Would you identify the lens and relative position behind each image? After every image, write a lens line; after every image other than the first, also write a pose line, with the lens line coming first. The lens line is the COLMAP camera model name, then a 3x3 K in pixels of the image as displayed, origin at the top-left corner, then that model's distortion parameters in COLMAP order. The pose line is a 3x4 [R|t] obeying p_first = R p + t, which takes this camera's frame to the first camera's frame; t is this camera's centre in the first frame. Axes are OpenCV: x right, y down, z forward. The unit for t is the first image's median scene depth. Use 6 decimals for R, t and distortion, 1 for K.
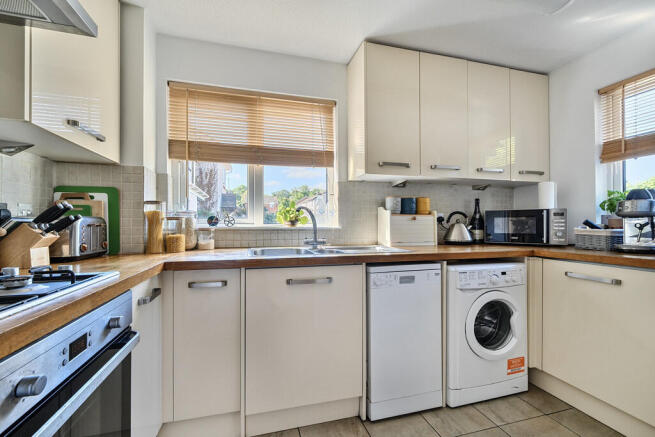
lens RADIAL K [[268.1, 0, 321.2], [0, 268.1, 221.1], [0, 0, 1]] dist [0.001195, 0.000064]
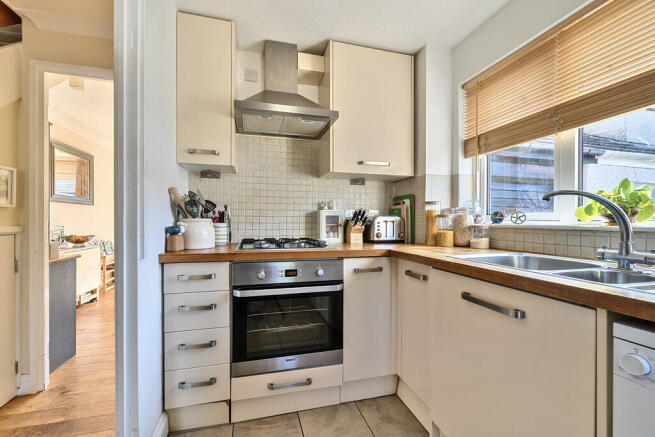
lens RADIAL K [[268.1, 0, 321.0], [0, 268.1, 221.9], [0, 0, 1]] dist [0.001195, 0.000064]
pose [[-0.000038, 0.001777, -0.999998, 0.511663], [0.009855, 0.999950, 0.001777, 0.007388], [0.999951, -0.009855, -0.000056, 0.464786]]
